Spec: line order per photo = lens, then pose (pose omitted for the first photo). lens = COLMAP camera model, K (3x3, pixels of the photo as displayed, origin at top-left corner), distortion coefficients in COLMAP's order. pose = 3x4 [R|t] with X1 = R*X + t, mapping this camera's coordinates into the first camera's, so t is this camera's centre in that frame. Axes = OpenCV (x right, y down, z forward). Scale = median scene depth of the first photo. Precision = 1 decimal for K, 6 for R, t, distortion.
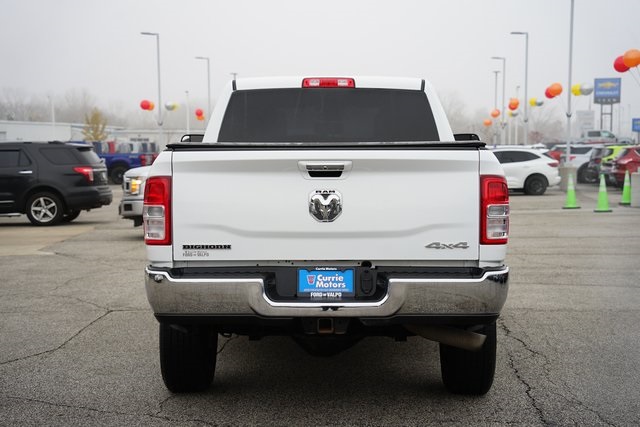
lens RADIAL K [[1151.9, 0, 320.0], [0, 1151.9, 213.5], [0, 0, 1]] dist [0.514361, 0.035230]
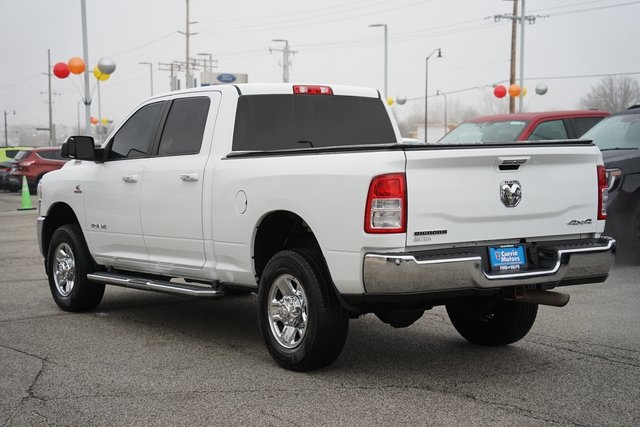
lens RADIAL K [[1151.9, 0, 320.0], [0, 1151.9, 213.5], [0, 0, 1]] dist [0.514361, 0.035230]
pose [[0.814456, -0.041919, 0.578709, -0.857999], [0.043358, 0.998995, 0.011341, -0.008360], [-0.578603, 0.015855, 0.815455, 0.117640]]
